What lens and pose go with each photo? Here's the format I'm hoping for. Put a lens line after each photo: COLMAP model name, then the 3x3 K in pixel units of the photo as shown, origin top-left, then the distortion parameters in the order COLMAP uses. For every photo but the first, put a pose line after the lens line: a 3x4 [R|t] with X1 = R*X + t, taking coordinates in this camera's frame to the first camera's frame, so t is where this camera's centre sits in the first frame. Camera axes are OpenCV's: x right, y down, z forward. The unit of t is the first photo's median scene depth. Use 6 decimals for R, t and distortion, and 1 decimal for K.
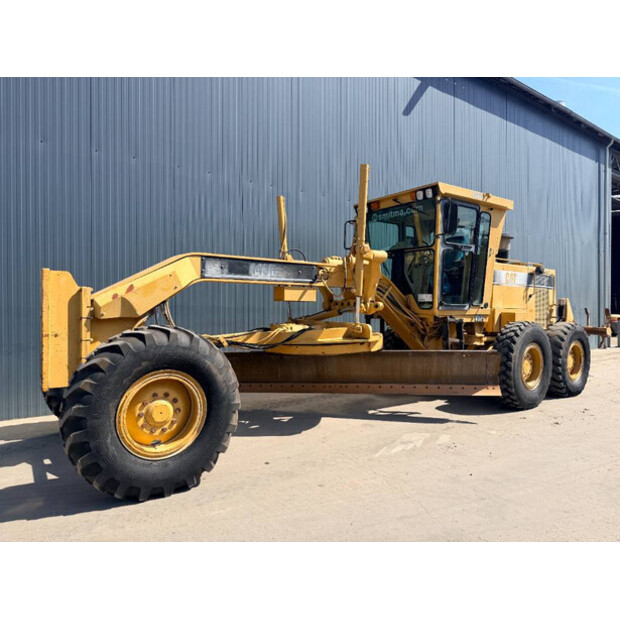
lens RADIAL K [[438.7, 0, 310.0], [0, 438.7, 310.0], [0, 0, 1]] dist [0.098574, -0.143469]
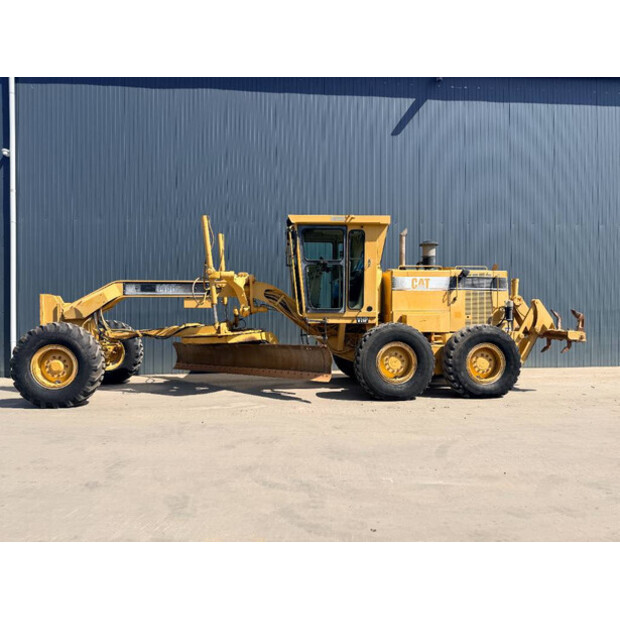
lens RADIAL K [[449.3, 0, 310.0], [0, 449.3, 310.0], [0, 0, 1]] dist [0.083329, -0.064199]
pose [[0.854340, -0.011910, -0.519579, 1.131686], [0.005056, 0.999881, -0.014606, 0.011352], [0.519690, 0.009852, 0.854298, -0.102881]]
